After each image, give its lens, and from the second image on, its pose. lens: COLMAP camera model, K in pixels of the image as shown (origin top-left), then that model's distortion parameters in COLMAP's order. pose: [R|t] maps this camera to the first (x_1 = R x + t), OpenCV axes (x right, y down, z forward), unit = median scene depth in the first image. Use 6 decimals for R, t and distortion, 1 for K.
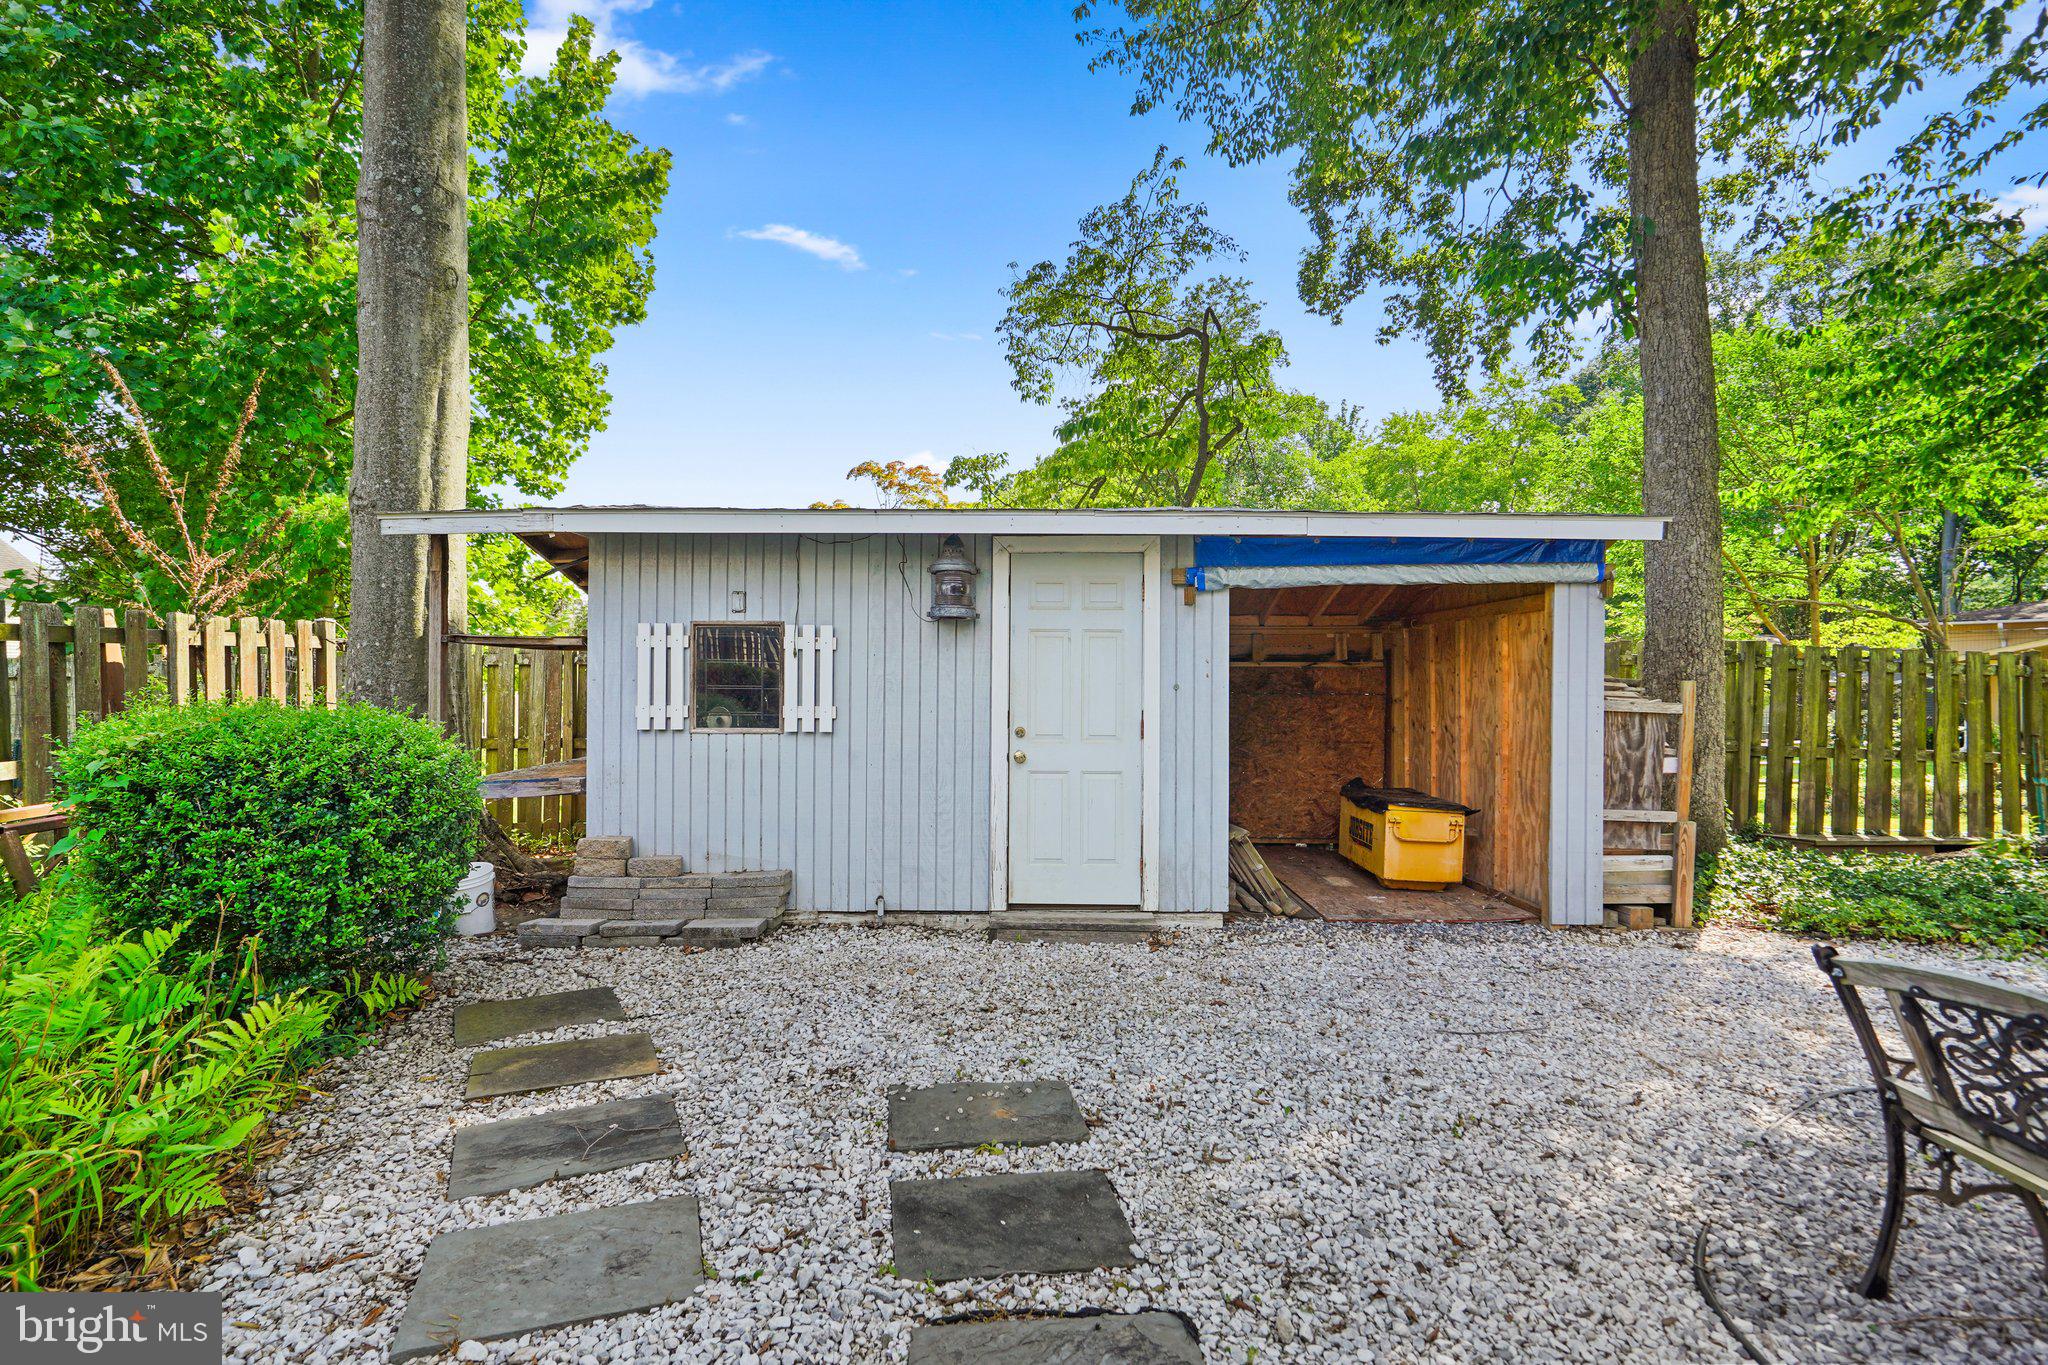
lens RADIAL K [[933.1, 0, 1031.8], [0, 933.1, 685.2], [0, 0, 1]] dist [-0.001398, 0.001073]
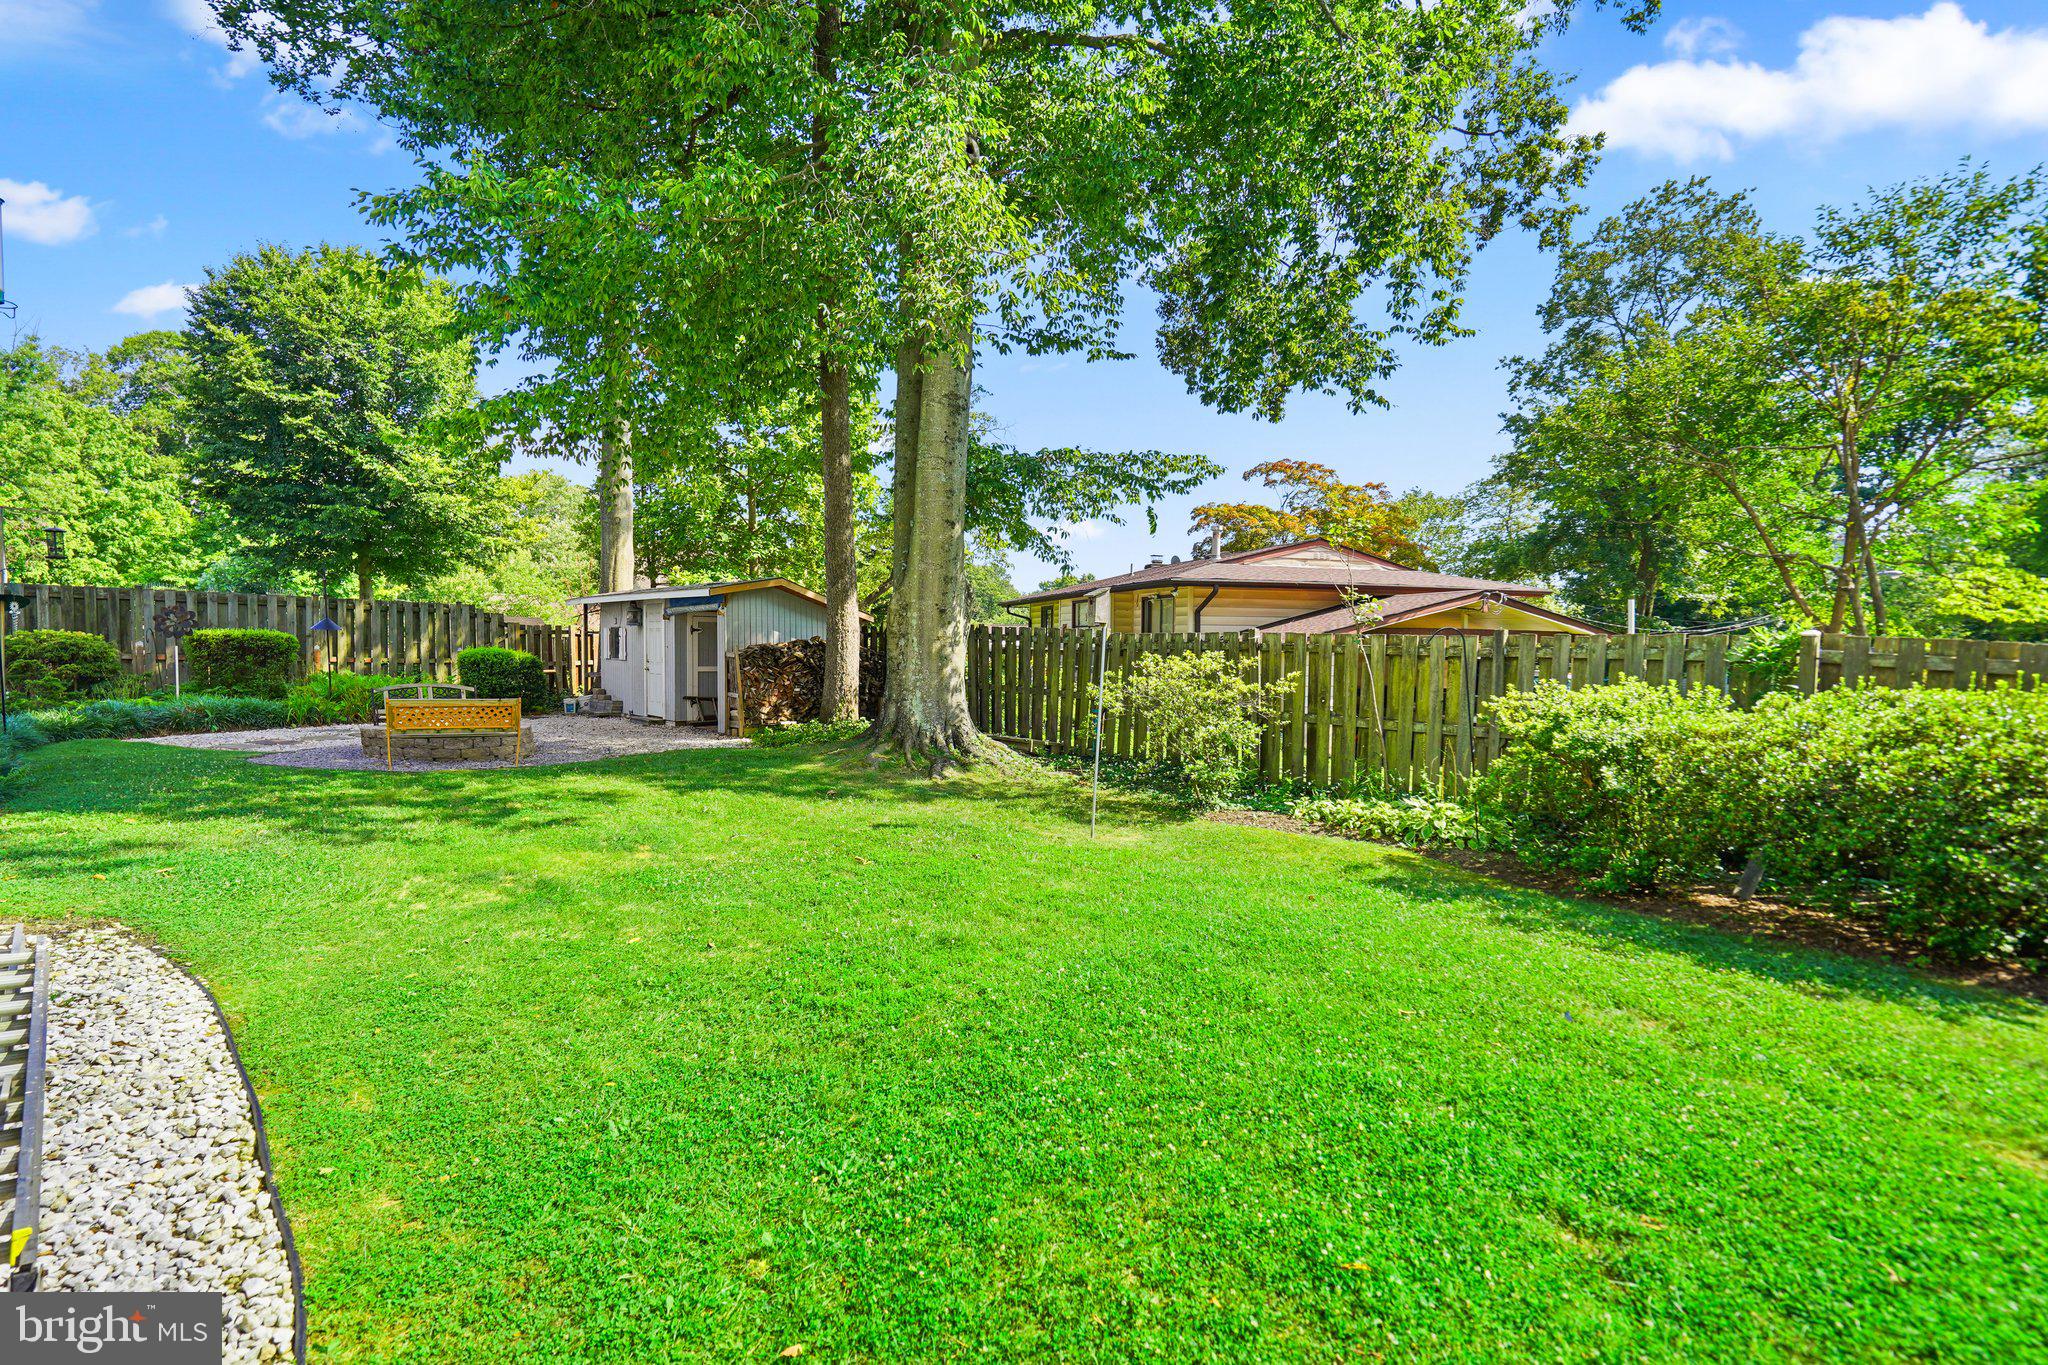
lens RADIAL K [[933.1, 0, 1029.5], [0, 933.1, 686.4], [0, 0, 1]] dist [-0.001398, 0.001073]
pose [[0.690936, 0.036024, -0.722018, 3.198014], [-0.009815, 0.999133, 0.040458, -0.004765], [0.722850, -0.020867, 0.690690, -0.261681]]
